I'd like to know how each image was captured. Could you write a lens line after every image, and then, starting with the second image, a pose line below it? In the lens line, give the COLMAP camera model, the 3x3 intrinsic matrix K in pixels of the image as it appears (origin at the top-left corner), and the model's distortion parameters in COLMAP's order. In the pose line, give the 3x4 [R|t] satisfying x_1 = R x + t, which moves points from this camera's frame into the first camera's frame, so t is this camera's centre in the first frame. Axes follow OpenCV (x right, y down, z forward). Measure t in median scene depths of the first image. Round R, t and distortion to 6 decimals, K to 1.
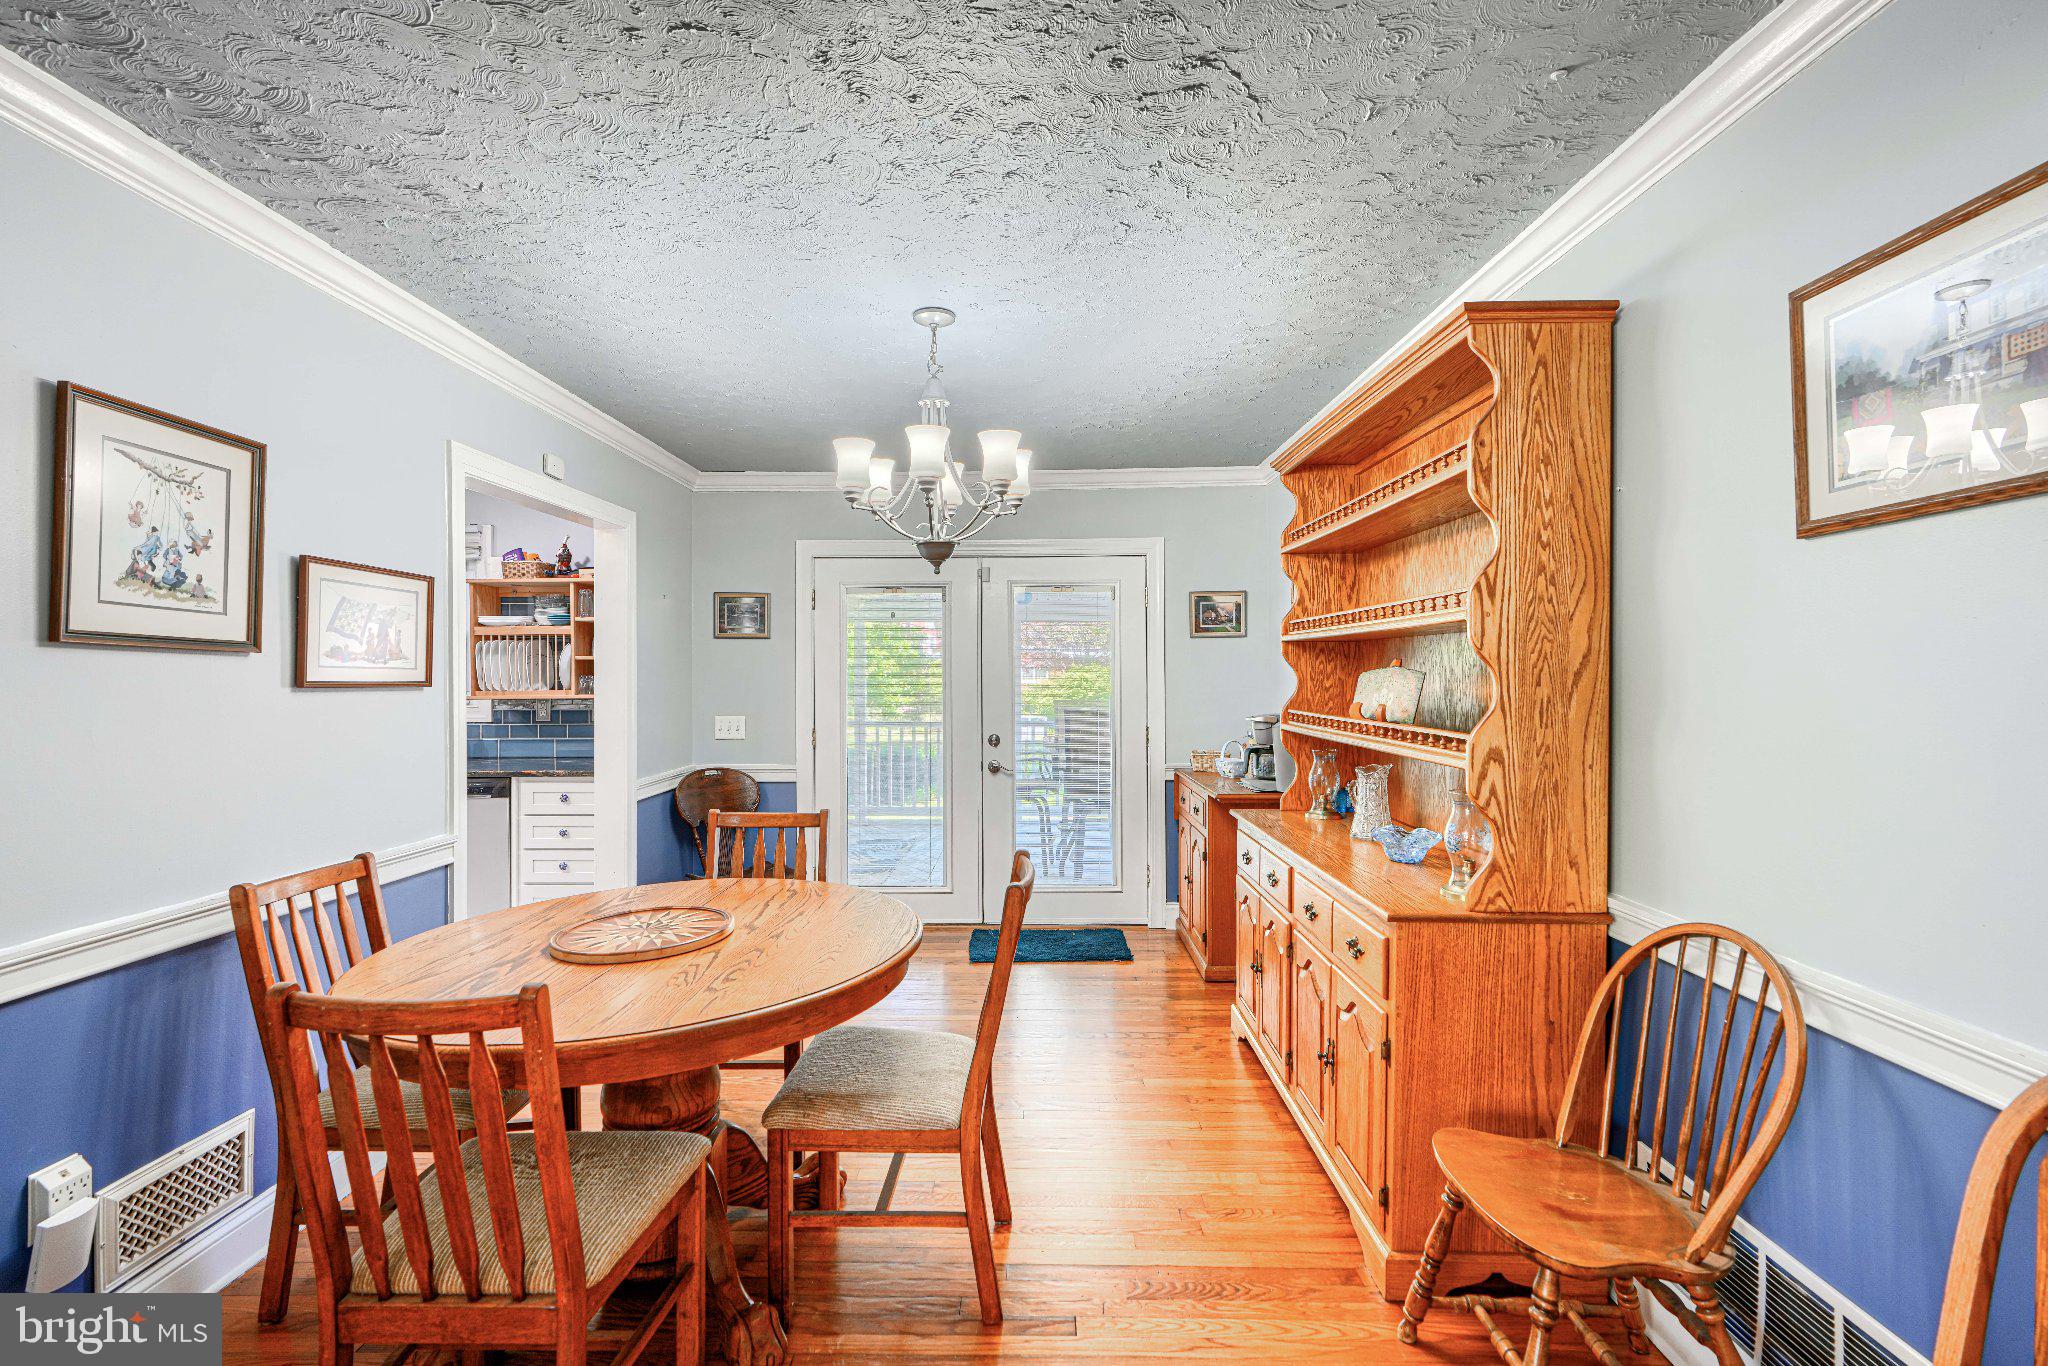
lens RADIAL K [[916.7, 0, 1015.2], [0, 916.7, 686.3], [0, 0, 1]] dist [-0.001820, -0.000004]
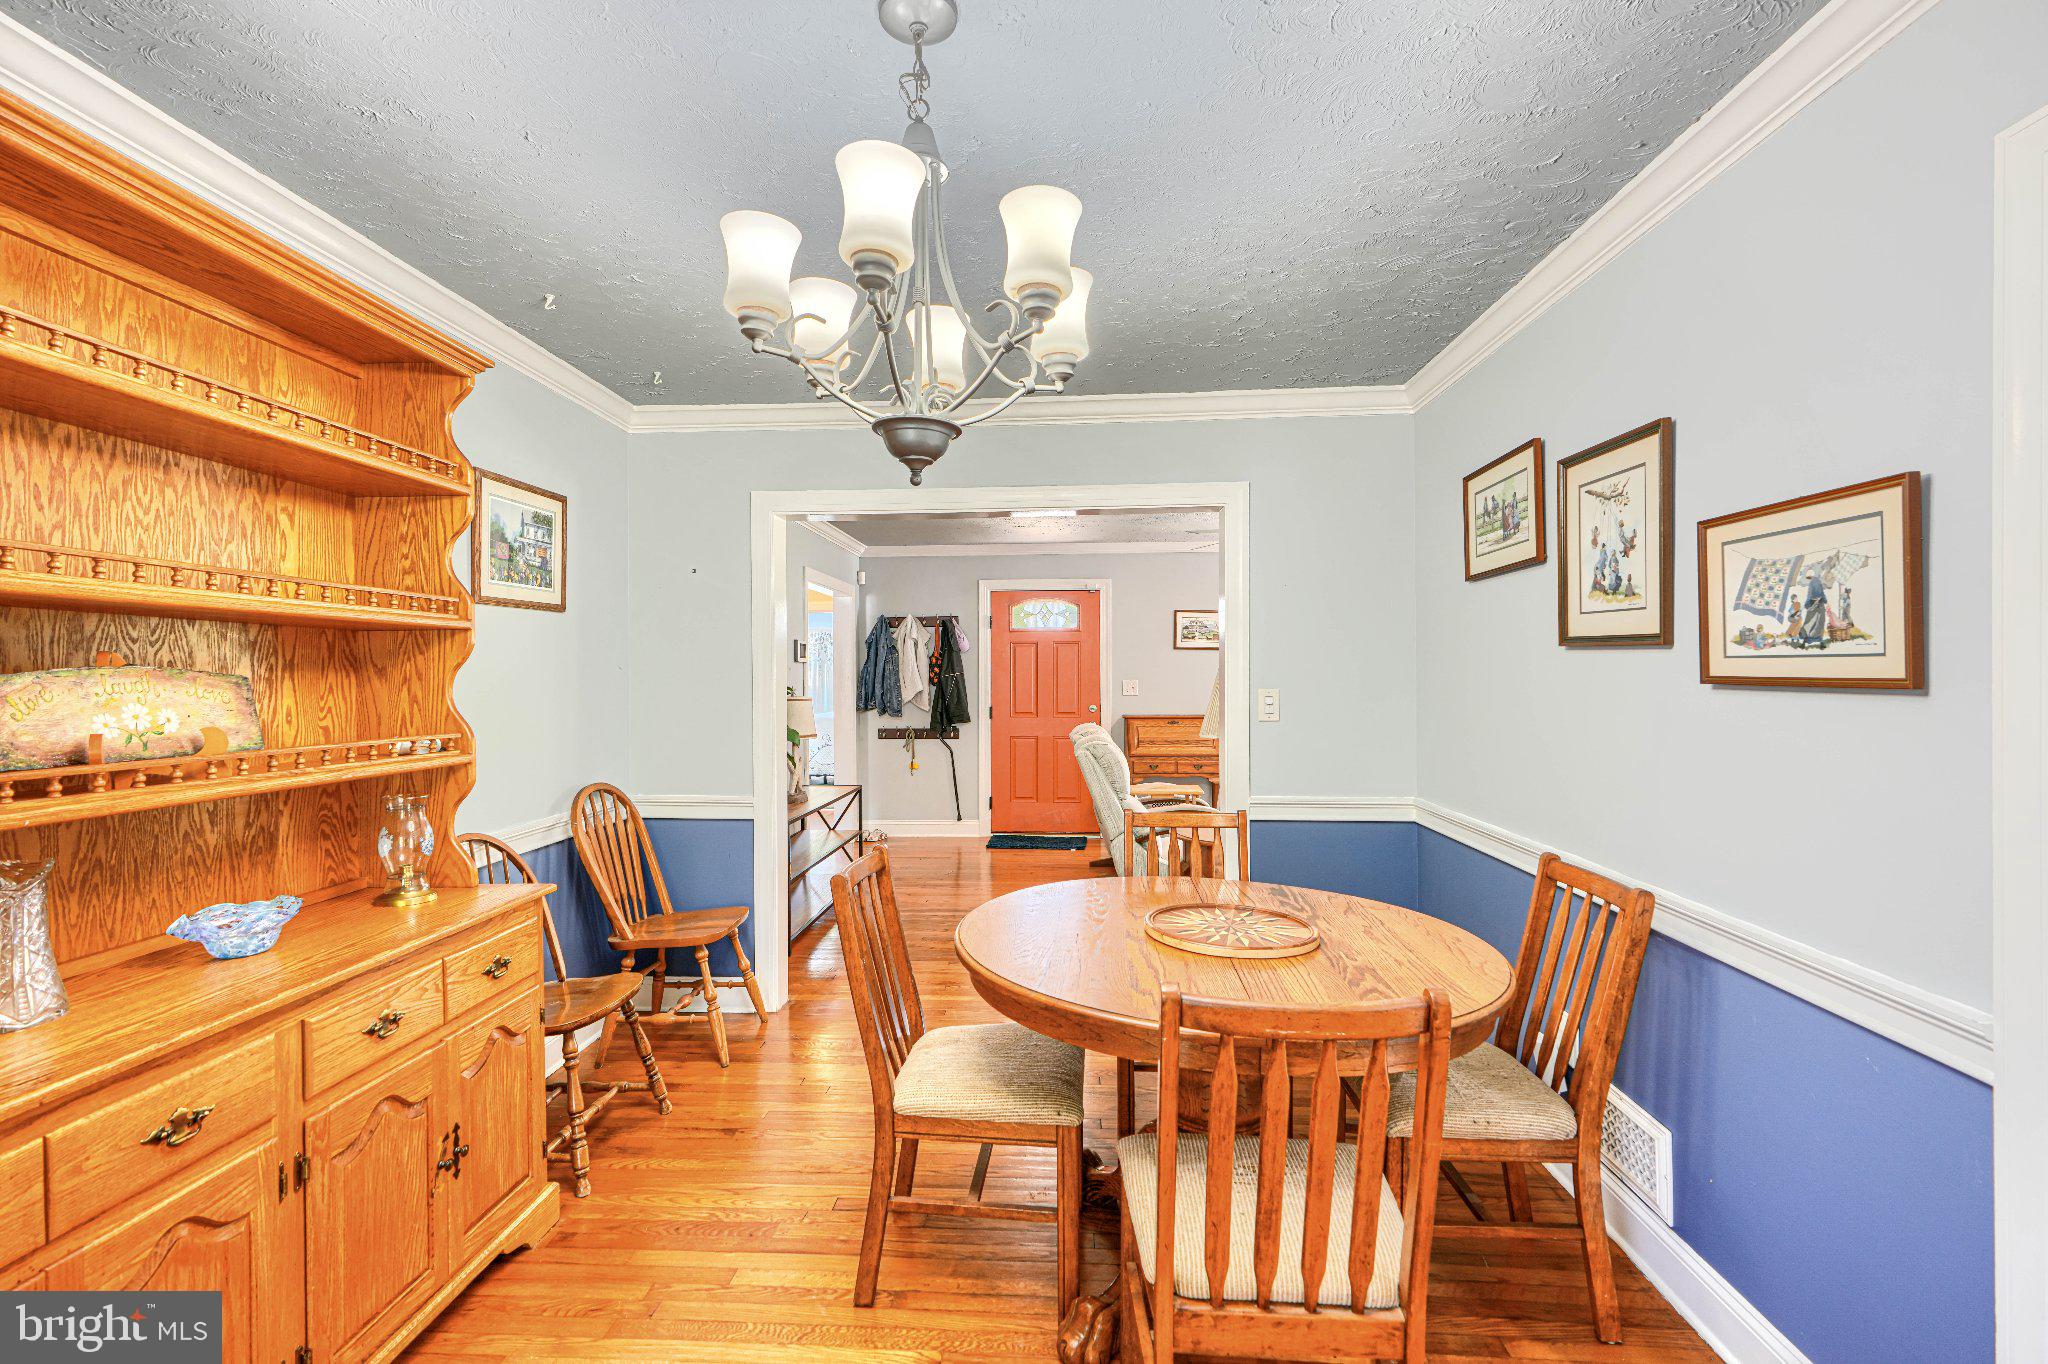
lens RADIAL K [[922.8, 0, 1017.6], [0, 922.8, 680.1], [0, 0, 1]] dist [-0.001606, -0.000051]
pose [[-0.998609, 0.007489, 0.052191, -0.135713], [0.008441, 0.999802, 0.018038, -0.014242], [-0.052045, 0.018453, -0.998474, 1.215070]]
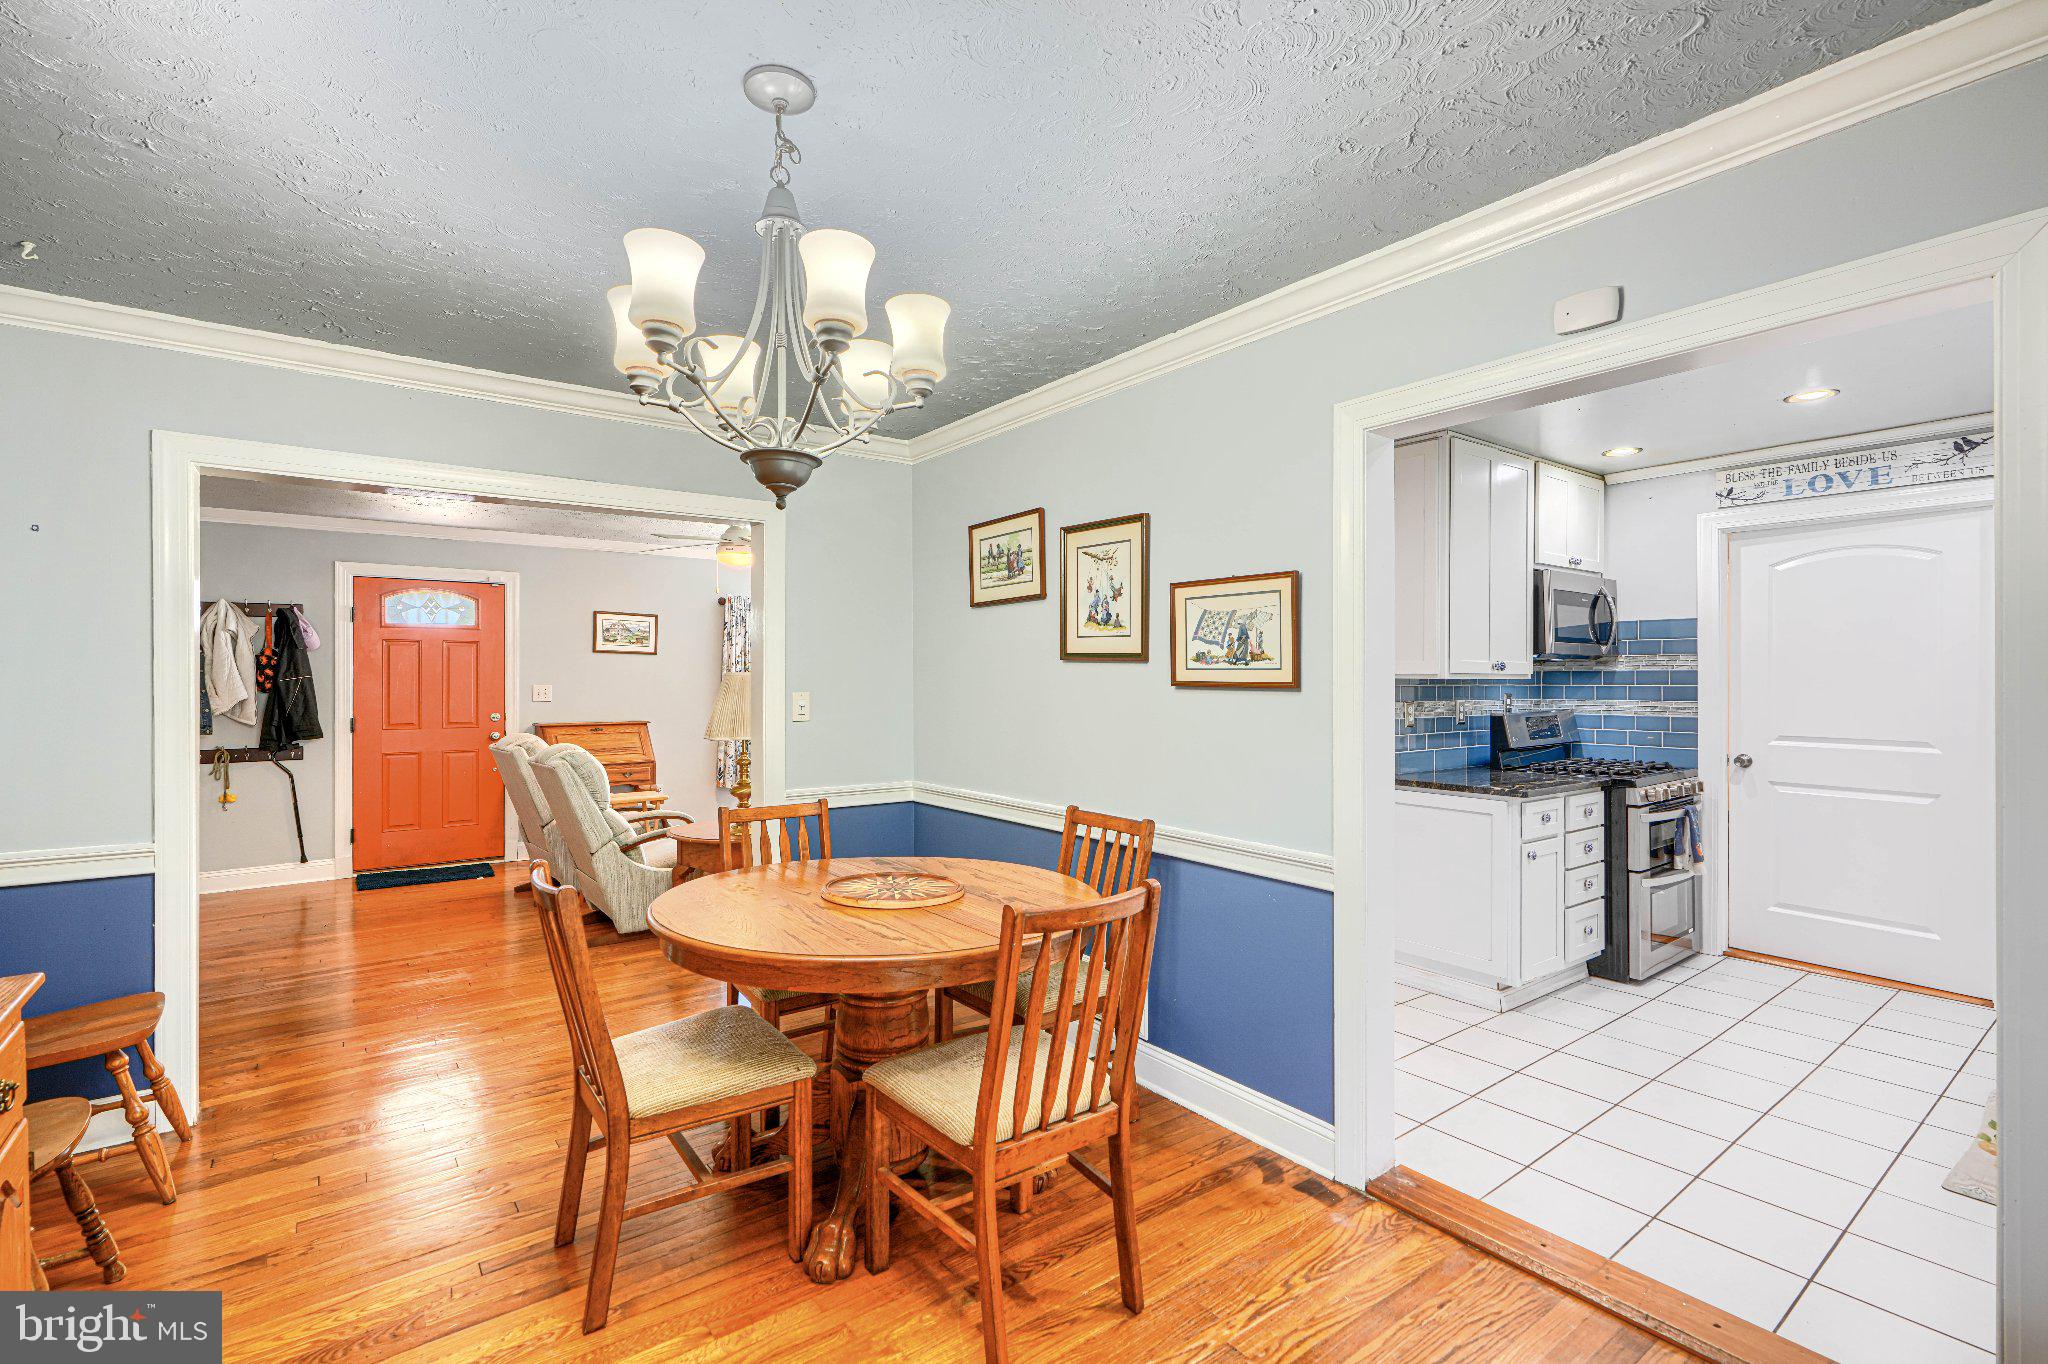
lens RADIAL K [[925.5, 0, 1024.0], [0, 925.5, 682.0], [0, 0, 1]] dist [-0.000079, 0.001014]
pose [[-0.787907, 0.006452, -0.615760, 0.128746], [-0.004261, 0.999864, 0.015929, -0.015523], [0.615779, 0.015175, -0.787773, 1.246415]]
